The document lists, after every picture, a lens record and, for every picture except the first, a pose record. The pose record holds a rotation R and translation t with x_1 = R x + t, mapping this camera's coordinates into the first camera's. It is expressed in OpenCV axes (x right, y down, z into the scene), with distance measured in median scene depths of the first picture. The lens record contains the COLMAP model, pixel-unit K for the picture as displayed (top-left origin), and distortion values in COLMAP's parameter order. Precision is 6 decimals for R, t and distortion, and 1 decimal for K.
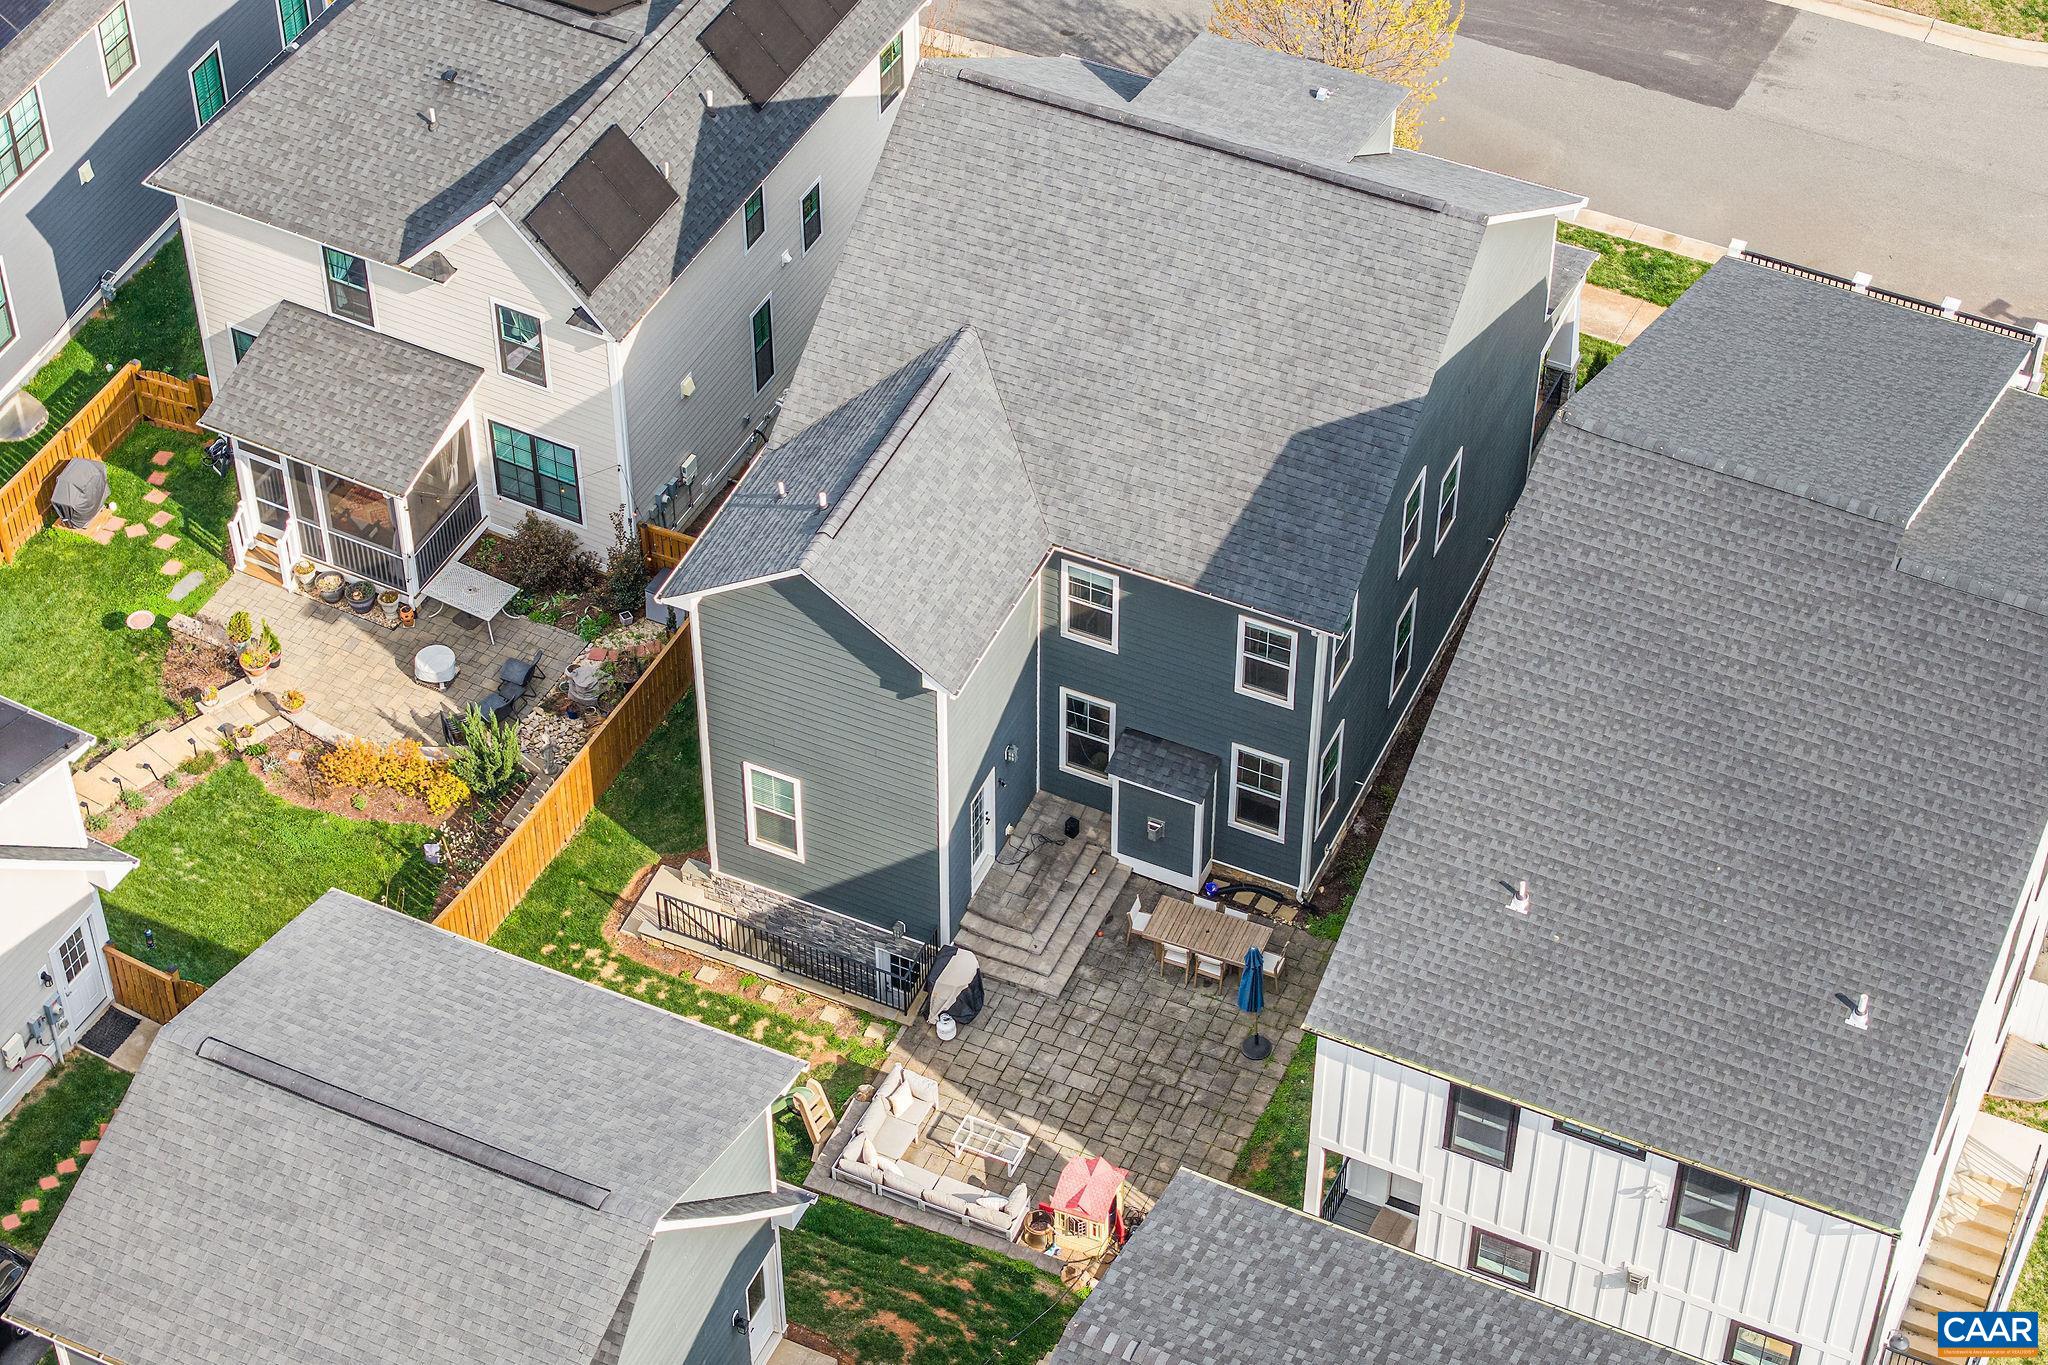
lens RADIAL K [[3915.7, 0, 1024.0], [0, 3915.7, 682.5], [0, 0, 1]] dist [-0.200395, 0.333446]
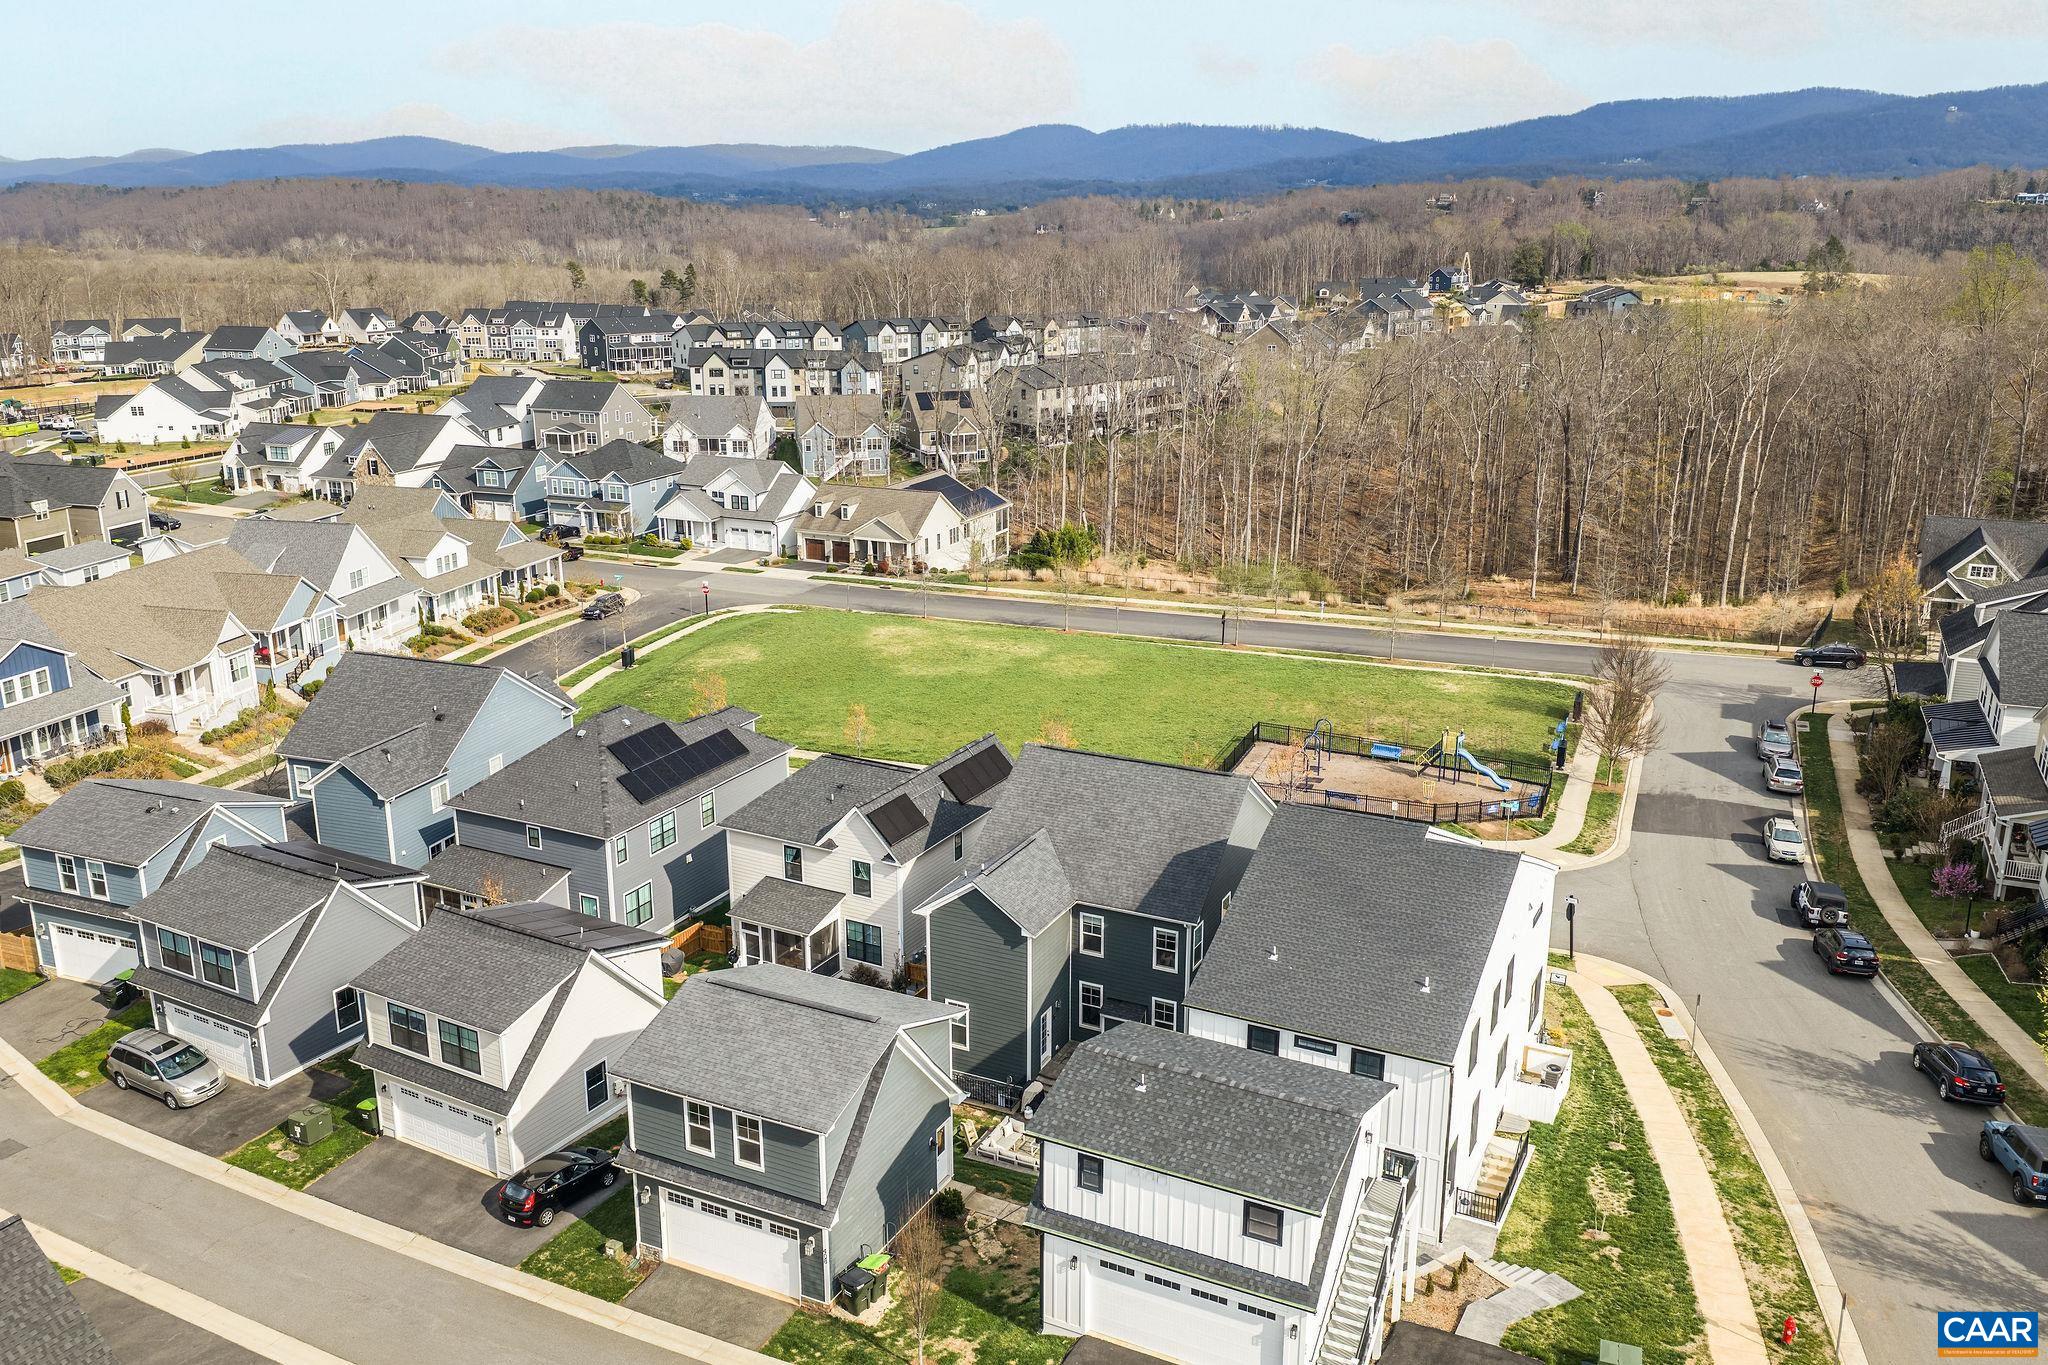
lens RADIAL K [[1593.1, 0, 1024.0], [0, 1593.1, 682.5], [0, 0, 1]] dist [0.004565, 0.000292]
pose [[0.999488, 0.006625, -0.031296, 0.004714], [-0.020992, 0.874050, -0.485383, 0.316828], [0.024138, 0.485791, 0.873741, 0.065747]]
